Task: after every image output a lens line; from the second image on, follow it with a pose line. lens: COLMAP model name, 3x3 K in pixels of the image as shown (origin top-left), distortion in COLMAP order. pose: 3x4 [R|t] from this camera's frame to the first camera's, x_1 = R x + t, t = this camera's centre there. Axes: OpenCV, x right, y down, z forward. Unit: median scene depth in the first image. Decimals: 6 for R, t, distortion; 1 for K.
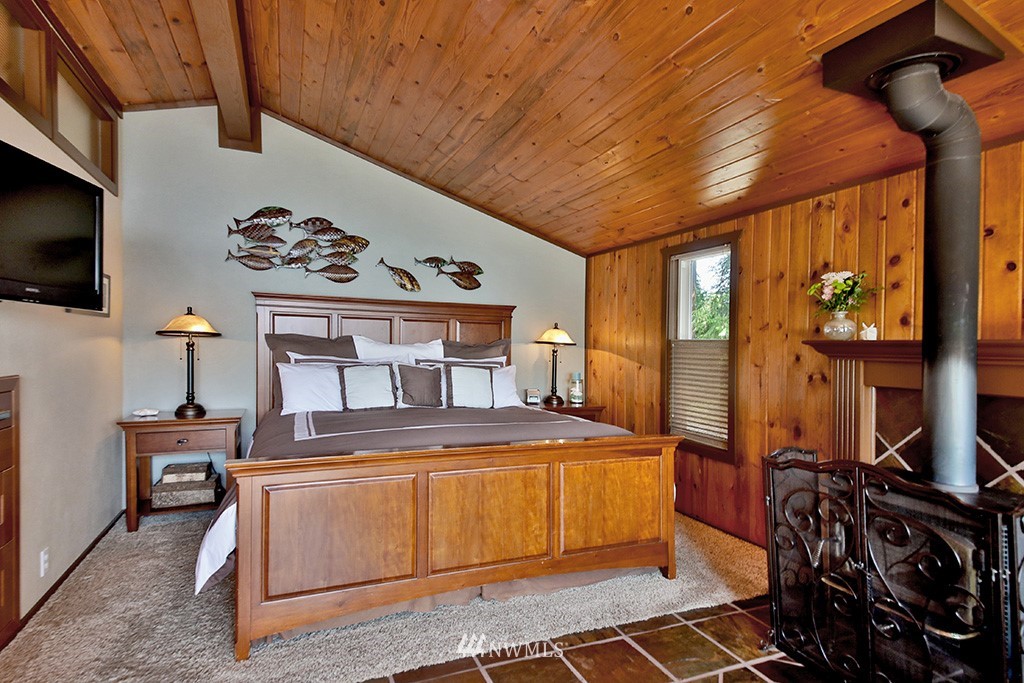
lens RADIAL K [[531.8, 0, 509.9], [0, 531.8, 344.4], [0, 0, 1]] dist [-0.000070, 0.000000]
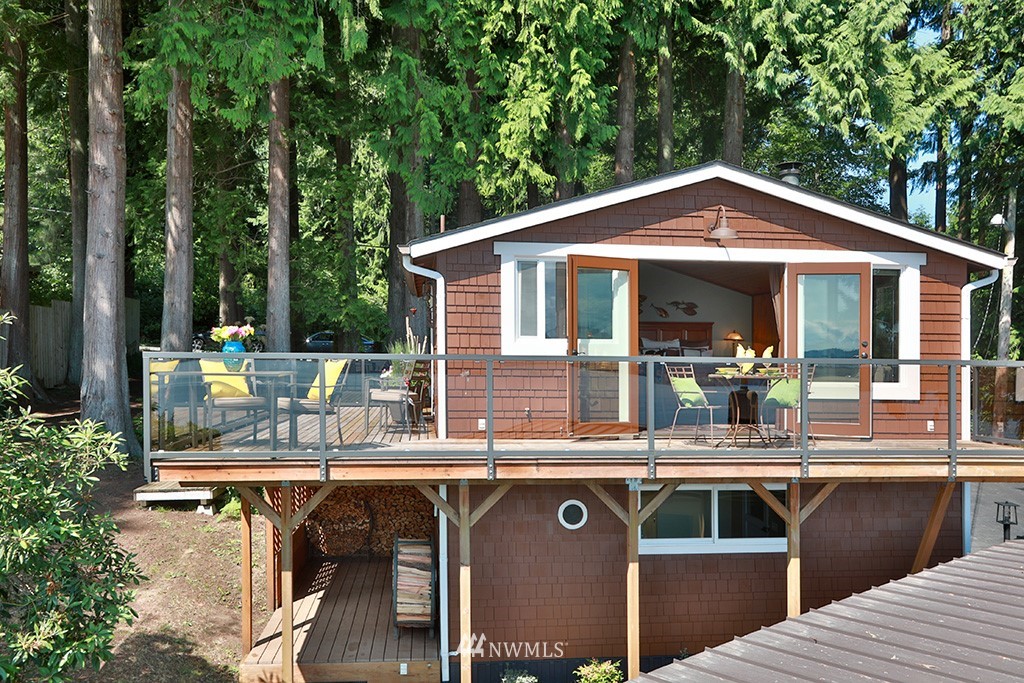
lens RADIAL K [[822.6, 0, 511.5], [0, 822.6, 342.1], [0, 0, 1]] dist [0.001435, 0.000093]
pose [[0.952711, -0.010469, -0.303698, 0.246278], [0.008742, 0.999937, -0.007047, 0.023309], [0.303753, 0.004059, 0.952742, -2.454334]]
